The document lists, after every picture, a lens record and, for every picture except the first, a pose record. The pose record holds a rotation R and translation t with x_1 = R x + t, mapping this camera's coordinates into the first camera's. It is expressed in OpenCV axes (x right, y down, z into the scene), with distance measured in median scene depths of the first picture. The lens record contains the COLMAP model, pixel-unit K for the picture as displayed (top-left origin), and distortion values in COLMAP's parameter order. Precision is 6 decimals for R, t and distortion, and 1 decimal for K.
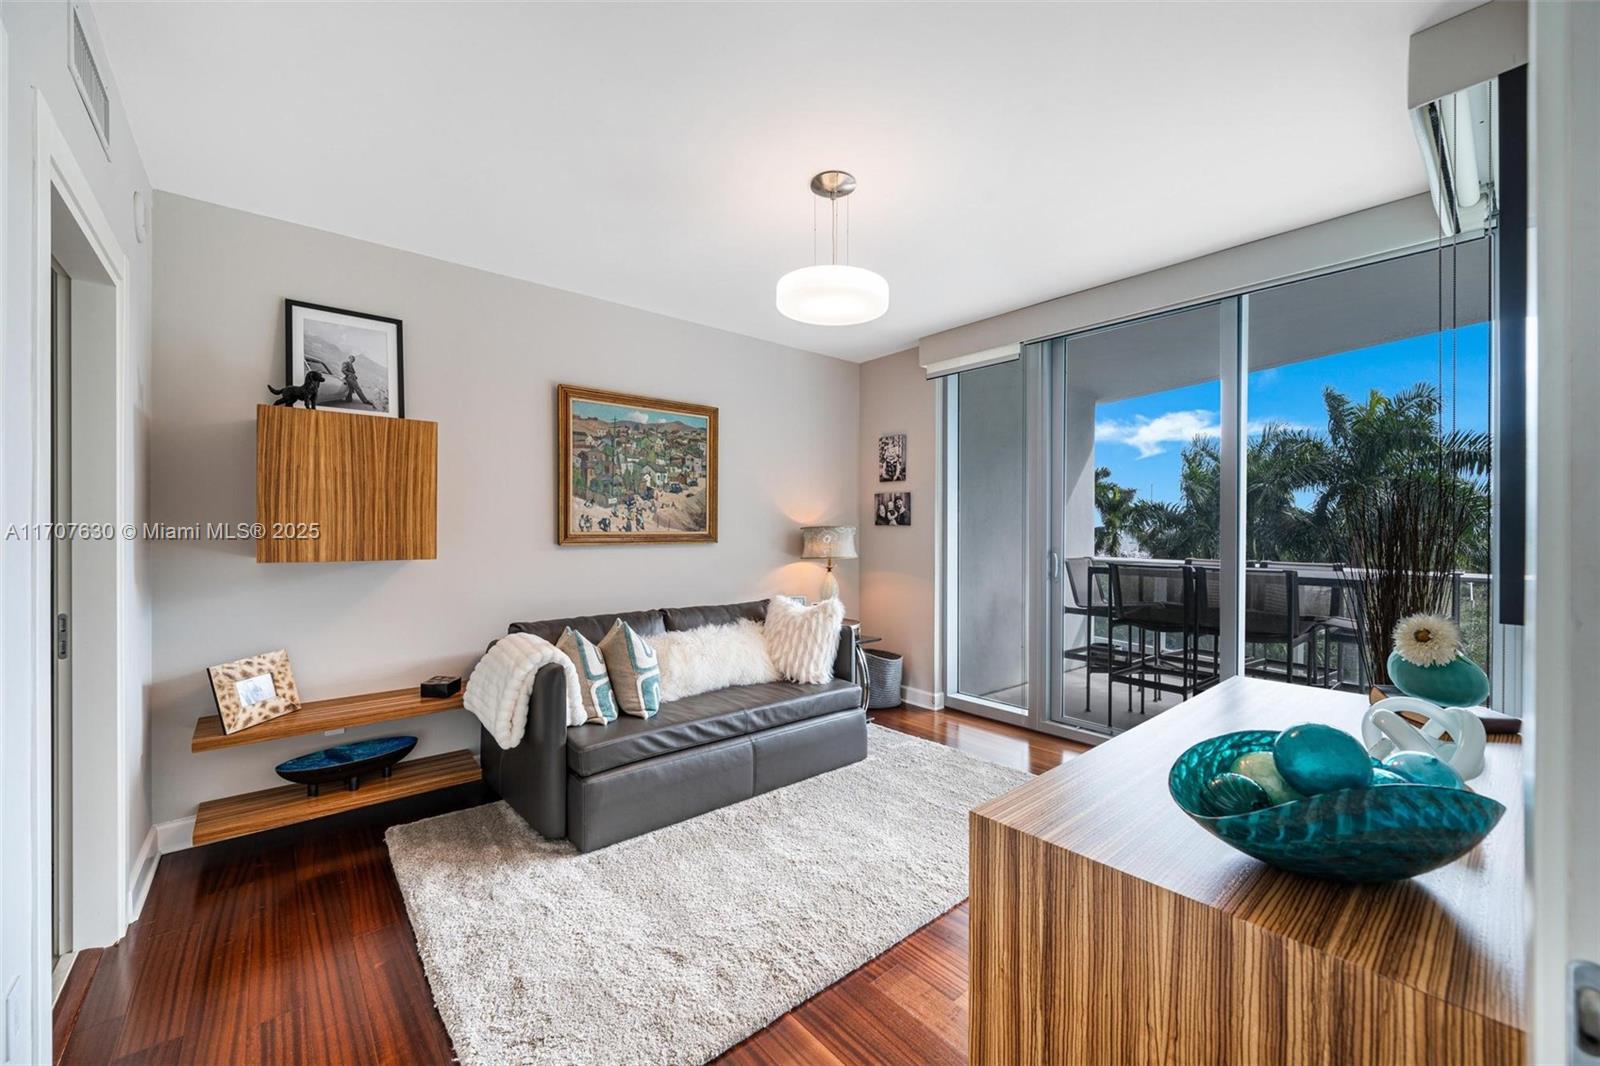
lens RADIAL K [[599.9, 0, 776.3], [0, 599.9, 536.5], [0, 0, 1]] dist [0.000856, 0.000084]
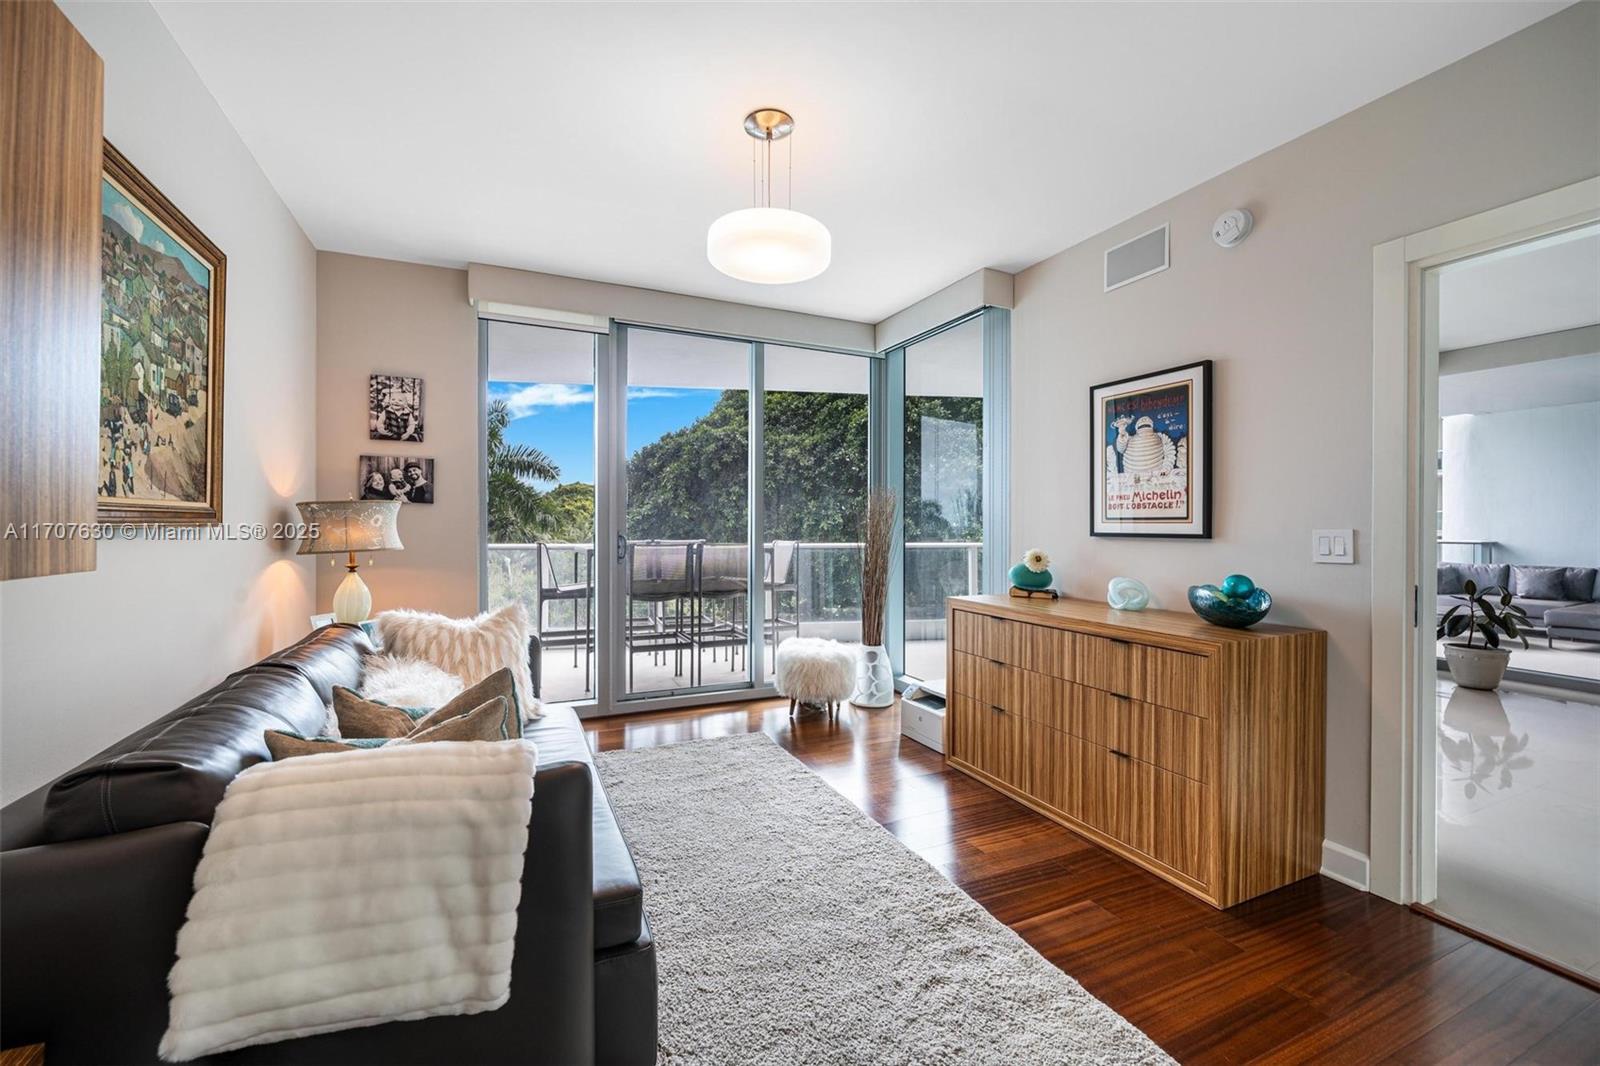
lens RADIAL K [[647.4, 0, 794.0], [0, 647.4, 532.9], [0, 0, 1]] dist [-0.008161, 0.000671]
pose [[0.281168, -0.011675, 0.959588, -0.414337], [0.003211, 0.999932, 0.011225, 0.010069], [-0.959653, -0.000075, 0.281186, 0.341589]]
